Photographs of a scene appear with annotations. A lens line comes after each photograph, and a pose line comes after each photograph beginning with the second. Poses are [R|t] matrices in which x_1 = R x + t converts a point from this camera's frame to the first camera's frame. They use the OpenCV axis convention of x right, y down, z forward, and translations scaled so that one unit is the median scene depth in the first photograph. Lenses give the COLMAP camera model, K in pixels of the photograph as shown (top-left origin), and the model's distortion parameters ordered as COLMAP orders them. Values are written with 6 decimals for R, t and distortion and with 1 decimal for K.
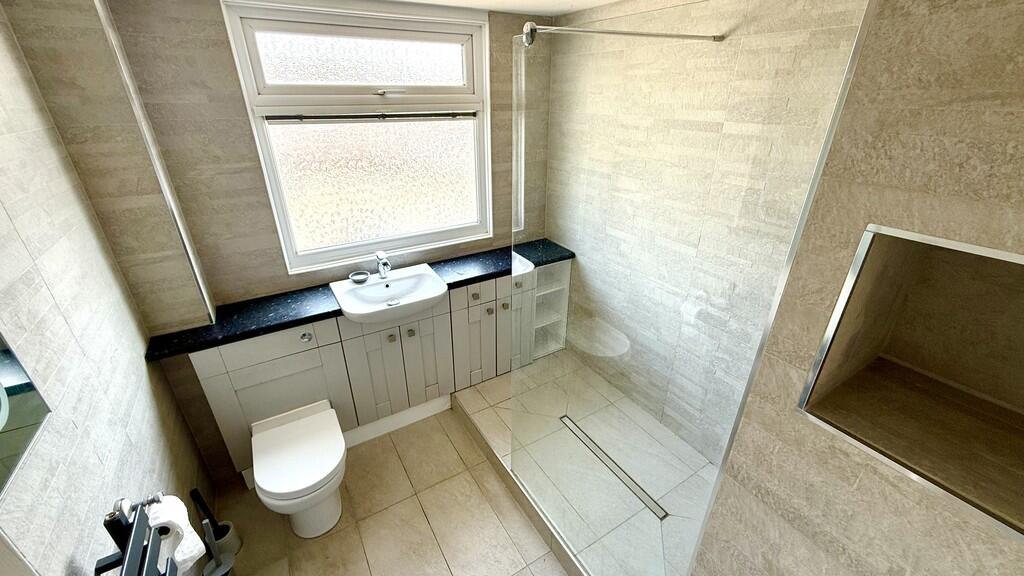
lens RADIAL K [[409.0, 0, 511.3], [0, 409.0, 286.1], [0, 0, 1]] dist [-0.000067, 0.000216]
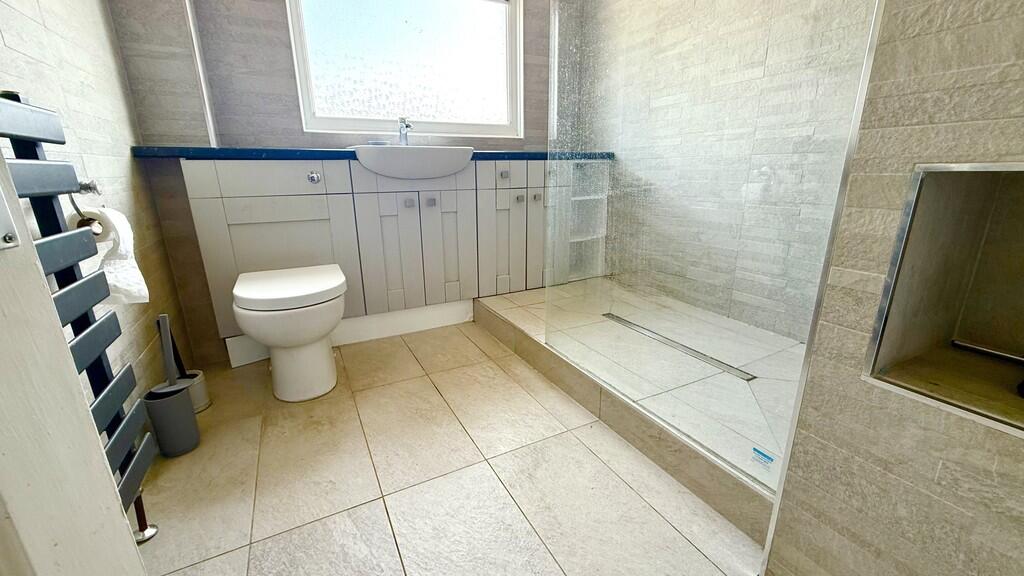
lens RADIAL K [[409.0, 0, 511.3], [0, 409.0, 286.1], [0, 0, 1]] dist [-0.000067, 0.000216]
pose [[0.997951, 0.004471, -0.063832, -0.015414], [-0.015192, 0.985589, -0.168476, 0.447503], [0.062159, 0.169101, 0.983637, 0.174551]]
